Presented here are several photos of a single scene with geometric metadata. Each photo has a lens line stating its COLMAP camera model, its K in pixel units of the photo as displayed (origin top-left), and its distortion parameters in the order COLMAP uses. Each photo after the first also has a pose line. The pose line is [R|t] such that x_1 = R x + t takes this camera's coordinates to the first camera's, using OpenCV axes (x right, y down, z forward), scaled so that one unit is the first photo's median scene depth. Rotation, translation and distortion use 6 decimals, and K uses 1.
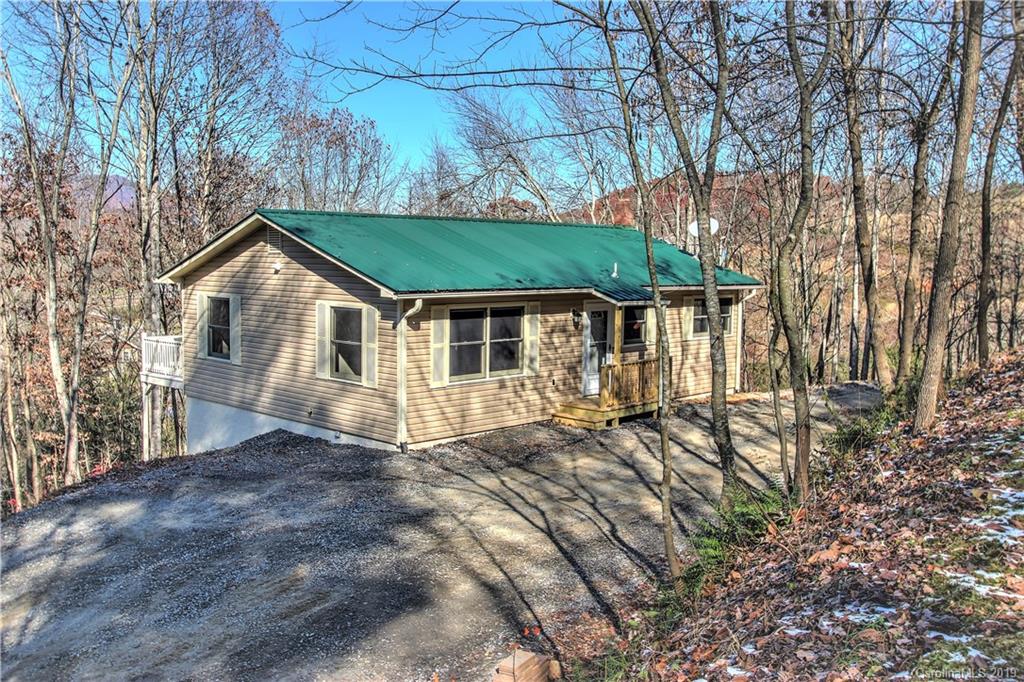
lens RADIAL K [[931.6, 0, 512.0], [0, 931.6, 341.0], [0, 0, 1]] dist [-0.091648, -0.000467]
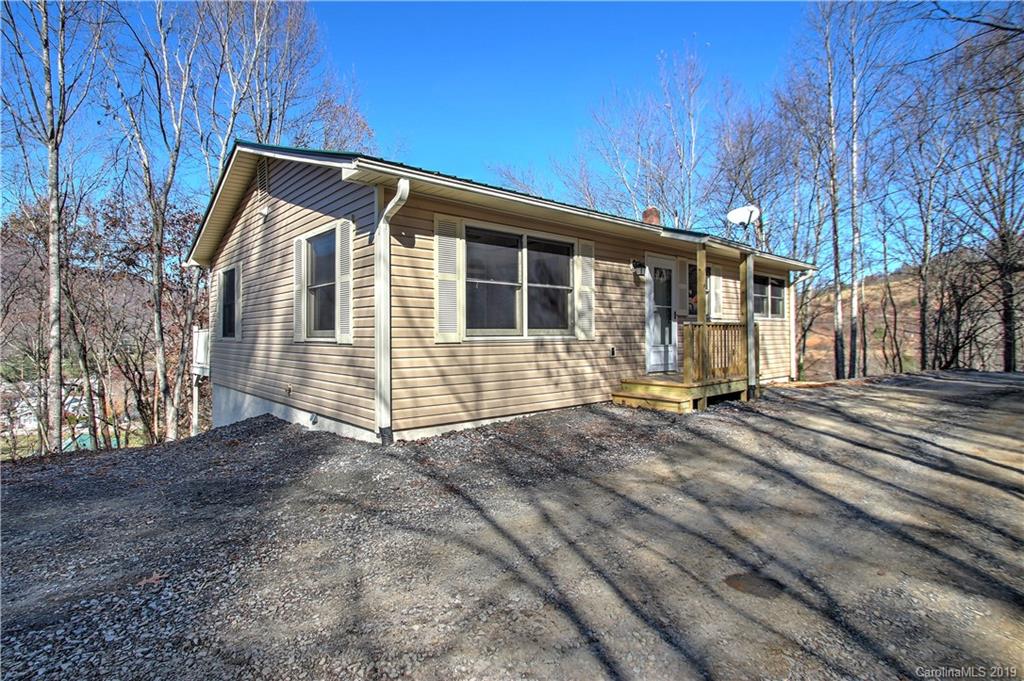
lens RADIAL K [[499.4, 0, 489.8], [0, 499.4, 329.0], [0, 0, 1]] dist [0.000564, 0.000119]
pose [[0.993654, -0.017140, -0.111163, -0.010561], [0.006153, 0.995125, -0.098431, 0.070708], [0.112308, 0.097123, 0.988916, 0.621534]]
